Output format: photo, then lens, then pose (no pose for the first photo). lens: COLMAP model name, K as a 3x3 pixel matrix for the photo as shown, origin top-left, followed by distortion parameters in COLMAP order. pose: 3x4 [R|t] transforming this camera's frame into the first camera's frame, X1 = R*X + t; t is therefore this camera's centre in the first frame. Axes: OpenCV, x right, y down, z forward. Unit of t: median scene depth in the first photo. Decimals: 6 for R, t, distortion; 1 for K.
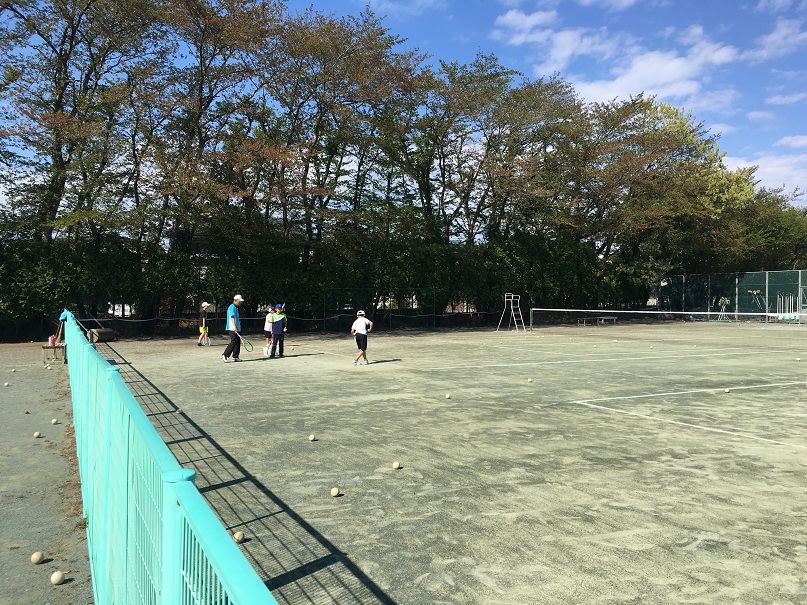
lens RADIAL K [[681.1, 0, 403.5], [0, 681.1, 302.5], [0, 0, 1]] dist [0.063795, -0.106127]
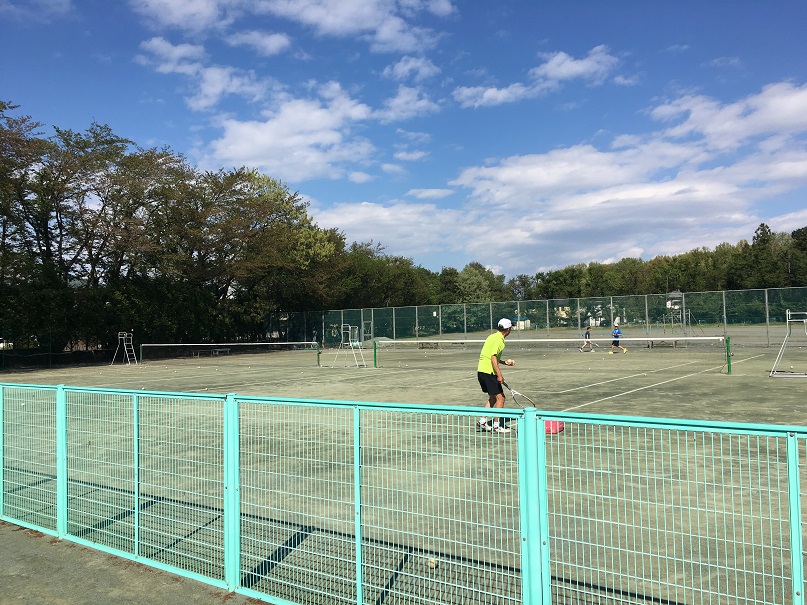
lens RADIAL K [[700.6, 0, 385.8], [0, 700.6, 297.0], [0, 0, 1]] dist [0.283723, -0.507250]
pose [[0.902590, -0.000474, 0.430501, 0.017075], [0.023848, 0.998519, -0.048901, -0.001389], [-0.429840, 0.054405, 0.901265, -0.173638]]
